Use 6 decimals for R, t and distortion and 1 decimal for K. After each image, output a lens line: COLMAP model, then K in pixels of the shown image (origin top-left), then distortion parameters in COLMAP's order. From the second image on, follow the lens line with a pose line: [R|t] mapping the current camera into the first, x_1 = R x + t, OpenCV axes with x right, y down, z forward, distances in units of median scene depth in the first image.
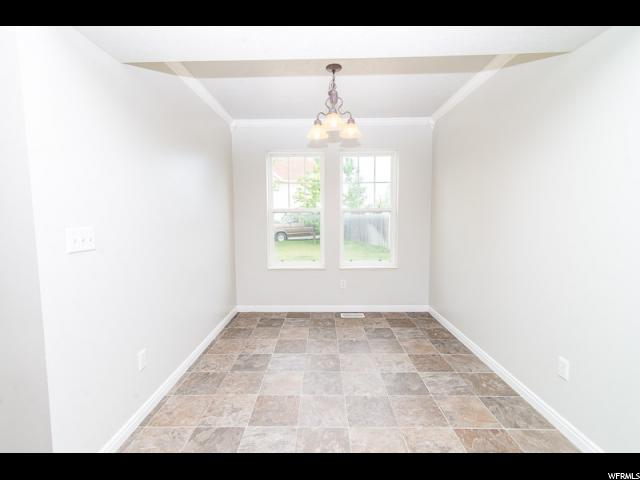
lens RADIAL K [[287.1, 0, 317.4], [0, 287.1, 238.0], [0, 0, 1]] dist [0.015803, 0.000225]
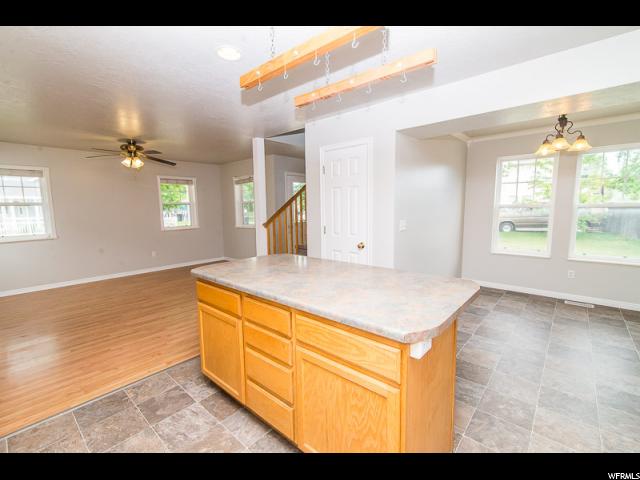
lens RADIAL K [[287.1, 0, 317.4], [0, 287.1, 238.0], [0, 0, 1]] dist [0.015803, 0.000225]
pose [[0.759120, 0.073185, -0.646824, 0.069284], [-0.043012, 0.997128, 0.062340, -0.003201], [0.649528, -0.019502, 0.760087, -0.490346]]
